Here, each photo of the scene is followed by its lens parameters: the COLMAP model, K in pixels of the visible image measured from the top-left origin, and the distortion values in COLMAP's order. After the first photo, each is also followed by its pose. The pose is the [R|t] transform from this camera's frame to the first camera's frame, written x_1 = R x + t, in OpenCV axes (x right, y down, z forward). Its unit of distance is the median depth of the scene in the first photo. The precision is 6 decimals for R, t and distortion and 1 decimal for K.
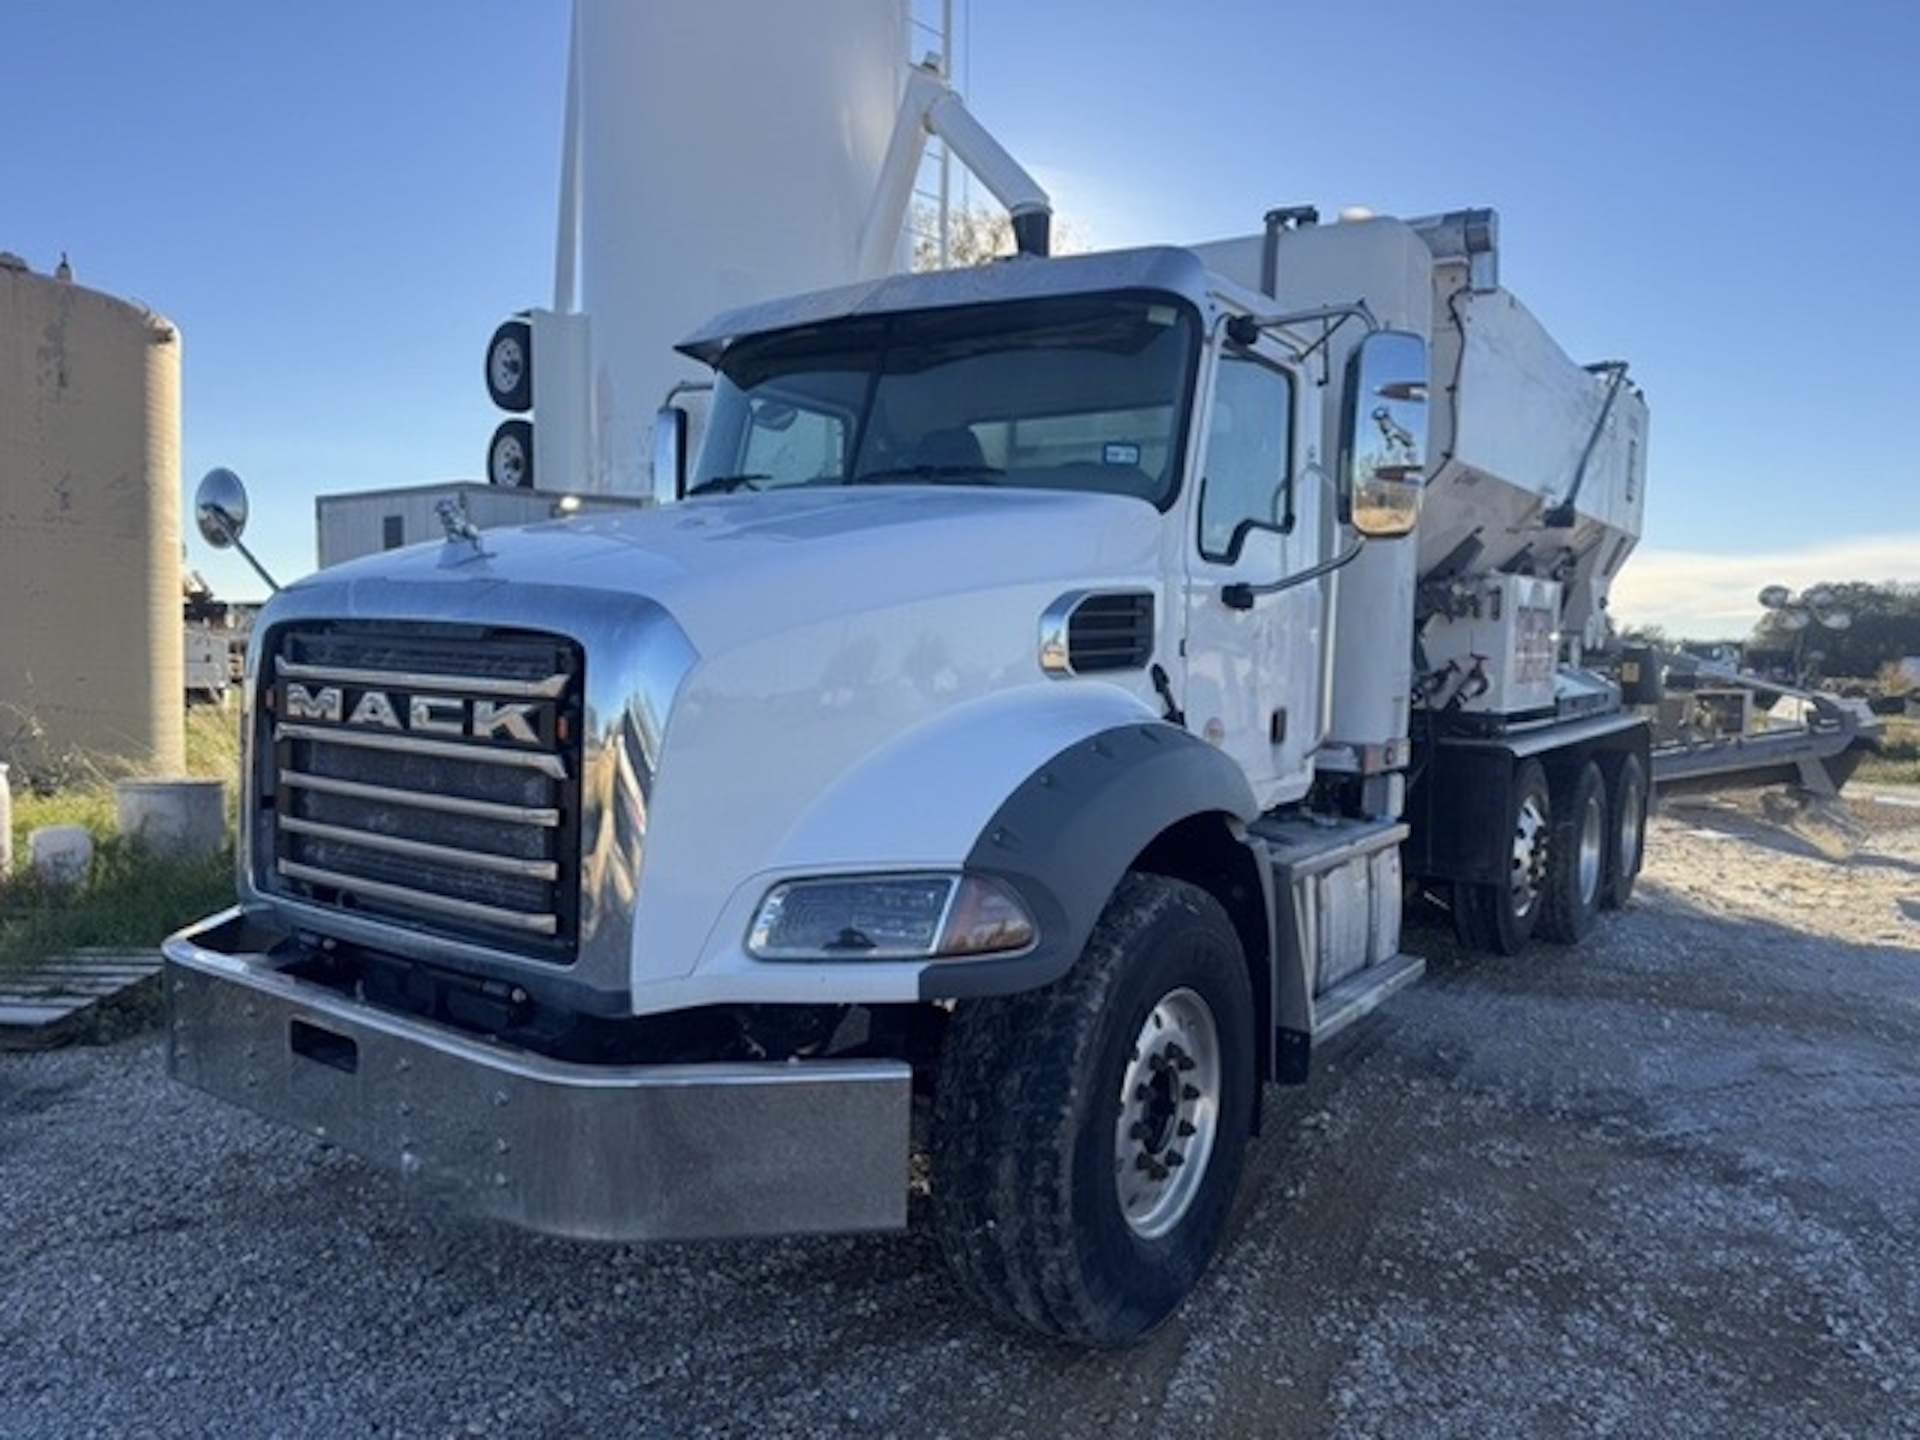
lens RADIAL K [[1344.2, 0, 960.4], [0, 1344.2, 728.4], [0, 0, 1]] dist [0.046303, -0.036797]
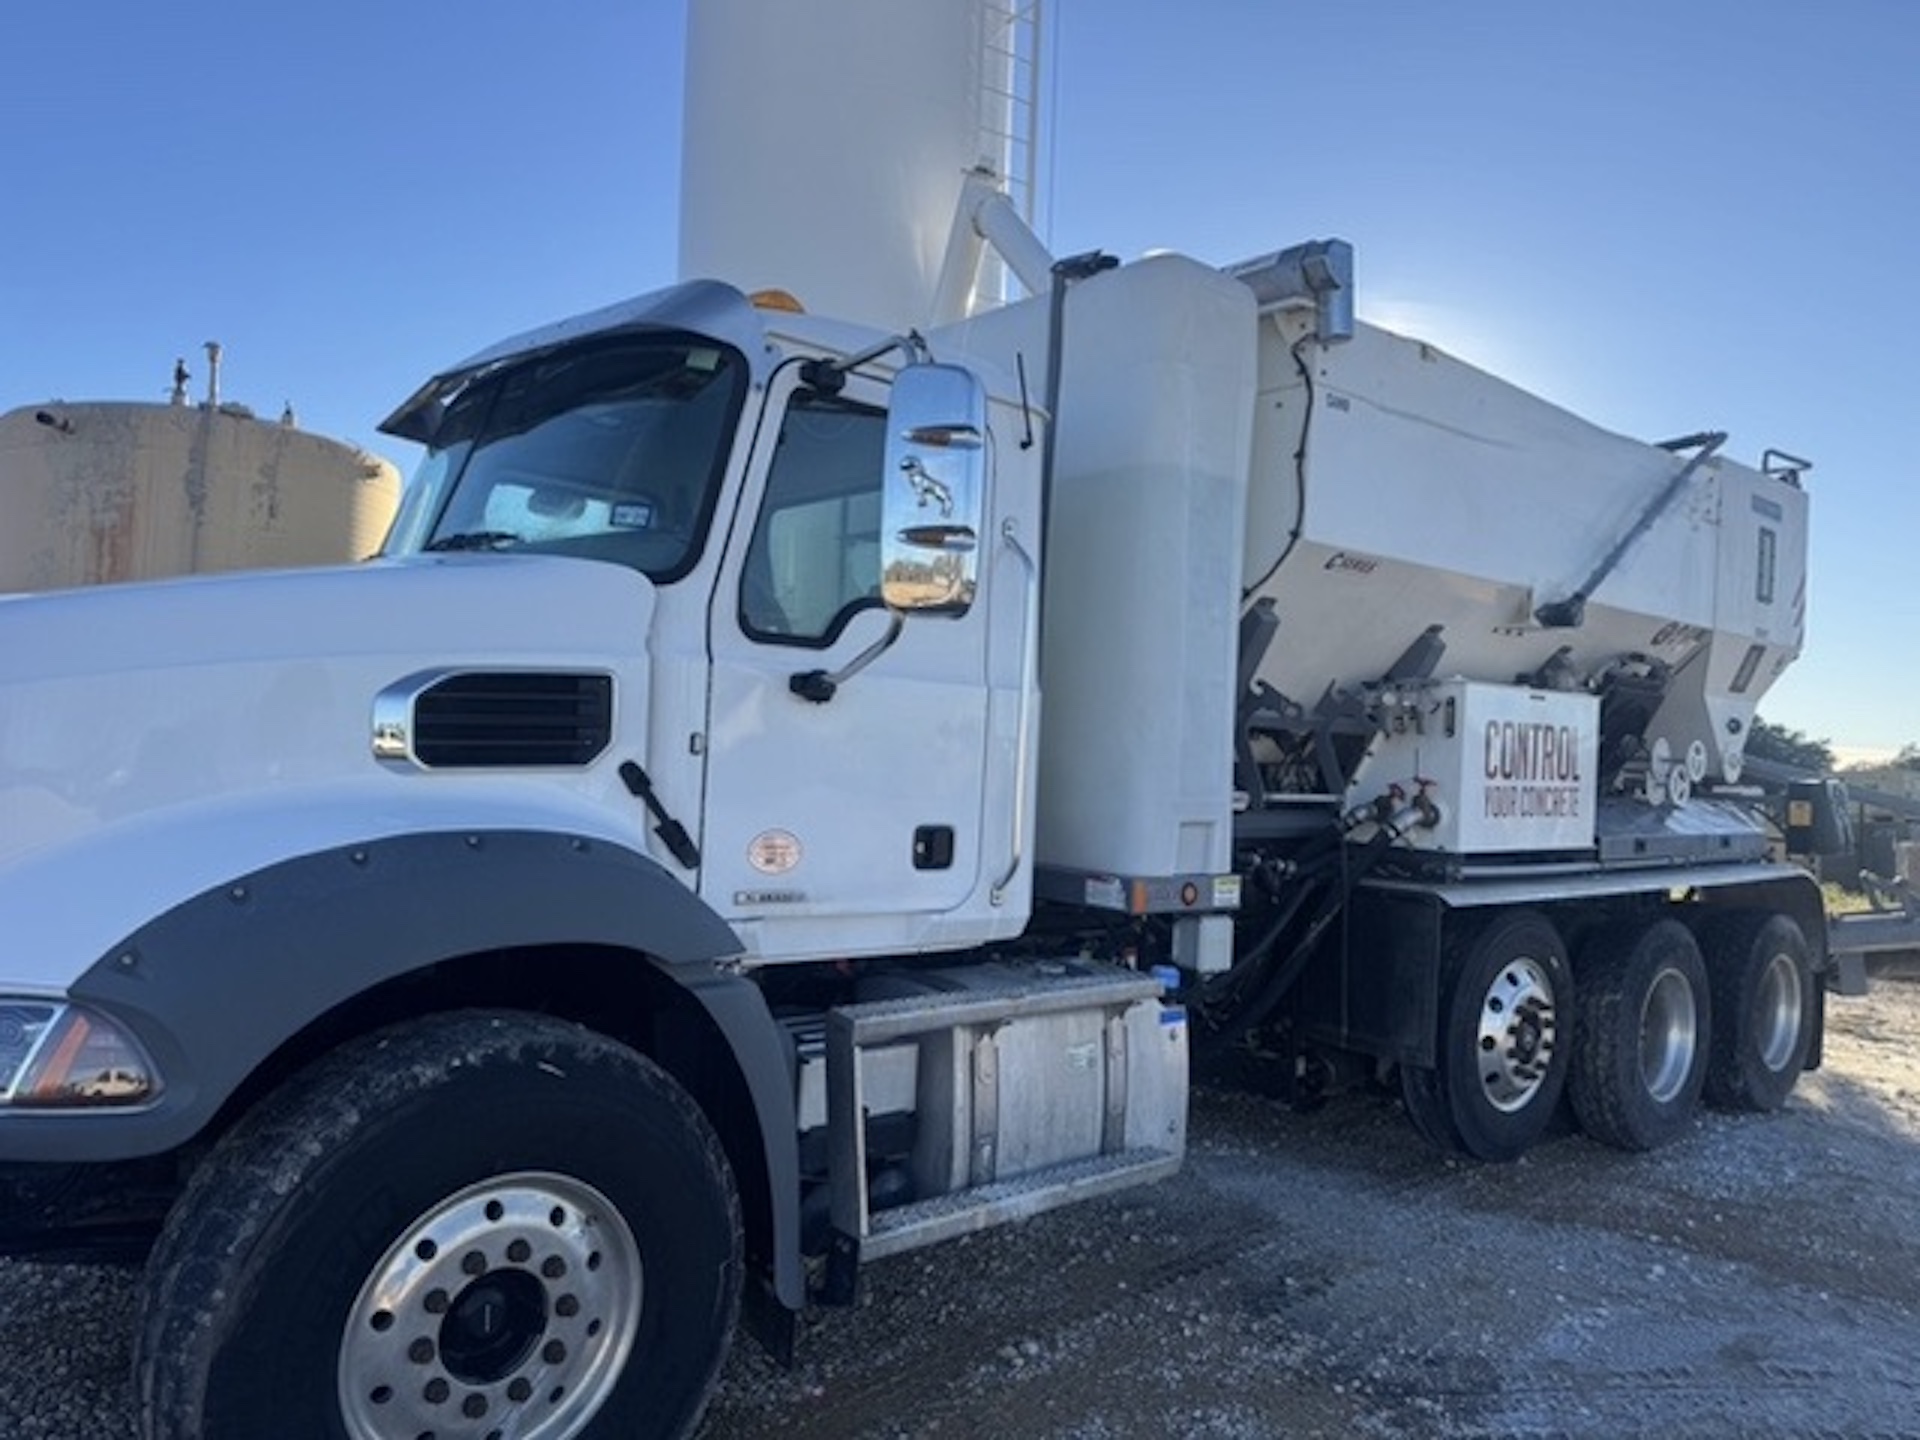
lens RADIAL K [[1344.2, 0, 953.4], [0, 1344.2, 722.0], [0, 0, 1]] dist [0.046303, -0.036797]
pose [[0.968737, 0.014720, -0.247653, 0.366154], [-0.038675, 0.994994, -0.092144, -0.002581], [0.245057, 0.098841, 0.964457, 0.164762]]
